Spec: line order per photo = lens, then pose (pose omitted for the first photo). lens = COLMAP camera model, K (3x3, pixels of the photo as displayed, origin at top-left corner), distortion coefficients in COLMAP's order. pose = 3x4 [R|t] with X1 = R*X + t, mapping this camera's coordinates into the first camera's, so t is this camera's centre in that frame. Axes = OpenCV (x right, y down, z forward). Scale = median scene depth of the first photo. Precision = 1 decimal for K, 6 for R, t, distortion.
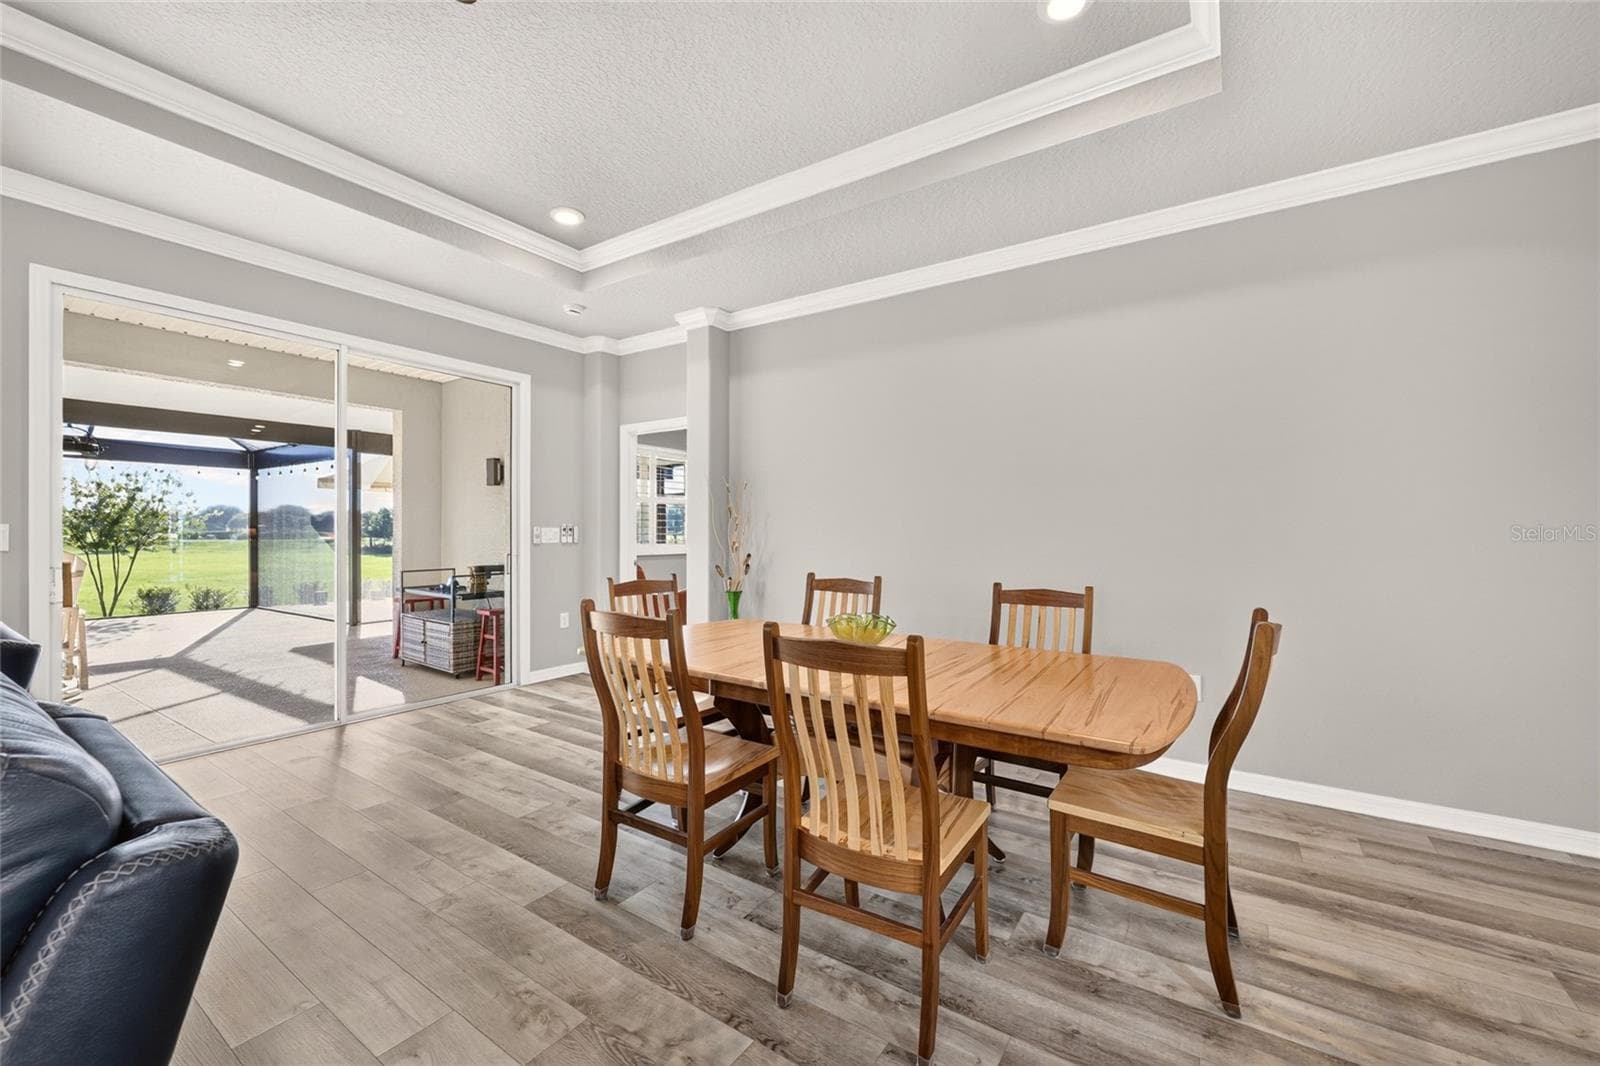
lens RADIAL K [[646.4, 0, 794.0], [0, 646.4, 527.6], [0, 0, 1]] dist [-0.000128, -0.000053]
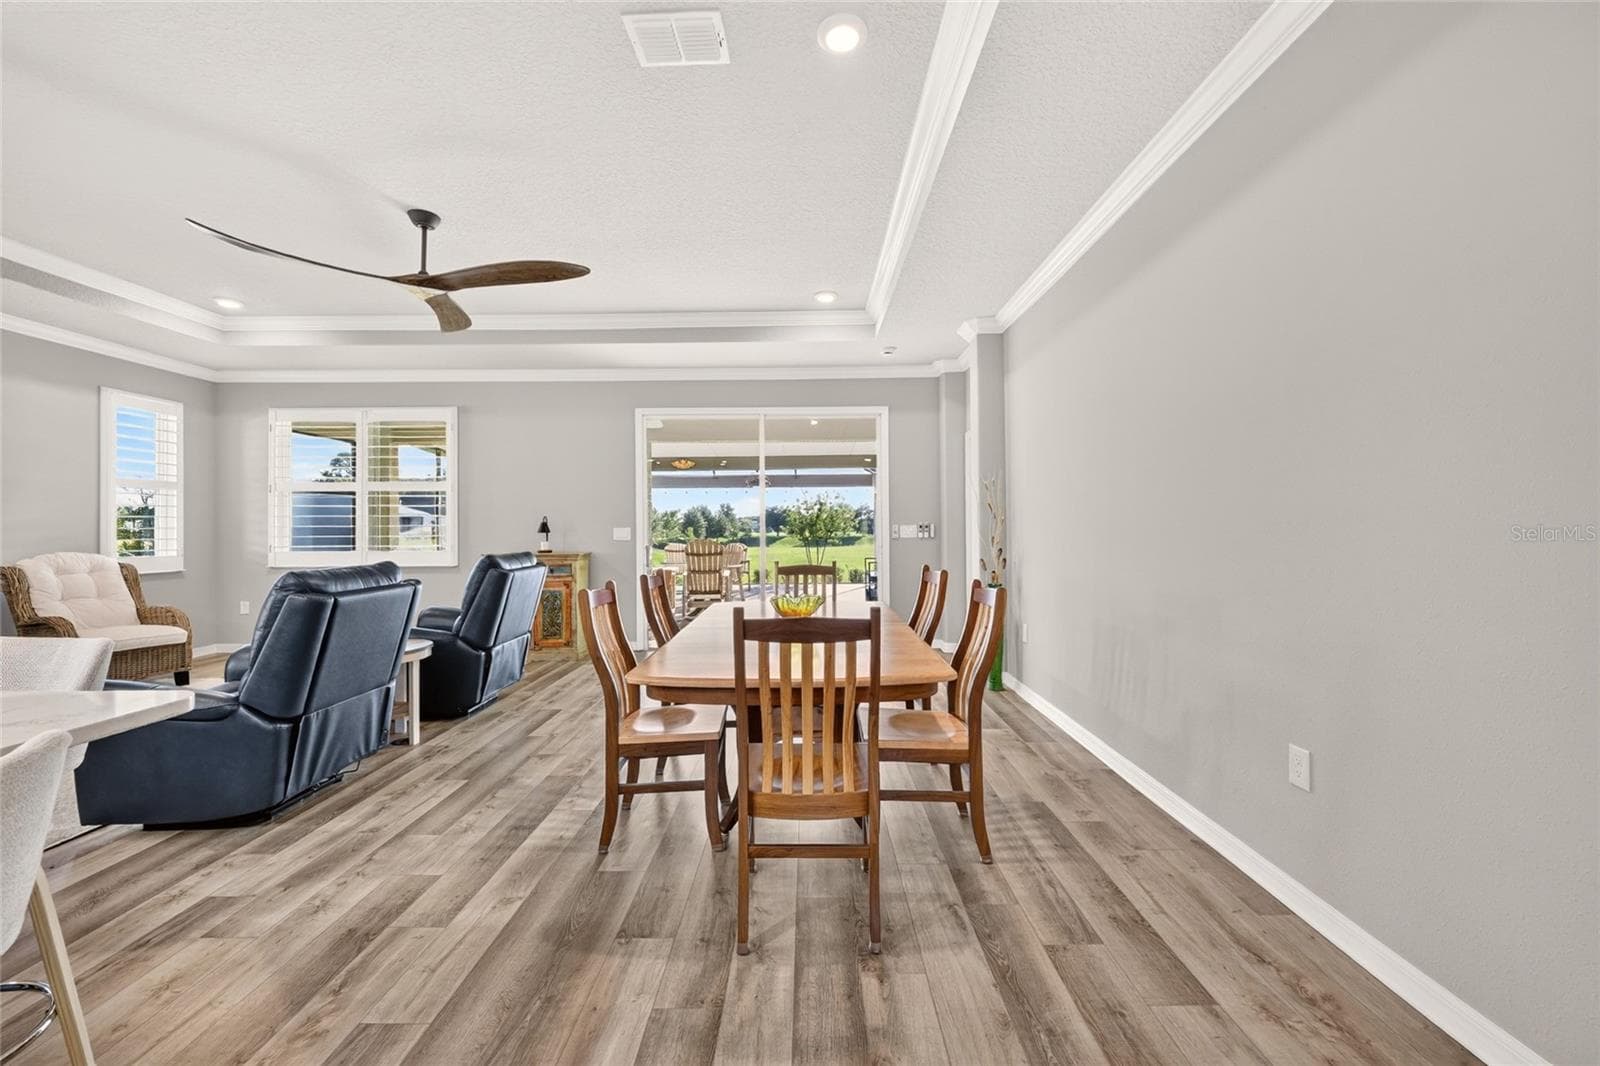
lens RADIAL K [[646.4, 0, 794.0], [0, 646.4, 527.6], [0, 0, 1]] dist [-0.000128, -0.000053]
pose [[0.542506, -0.008457, -0.840010, 0.873263], [0.003358, 0.999963, -0.007898, 0.021439], [0.840045, 0.001464, 0.542514, 0.250198]]
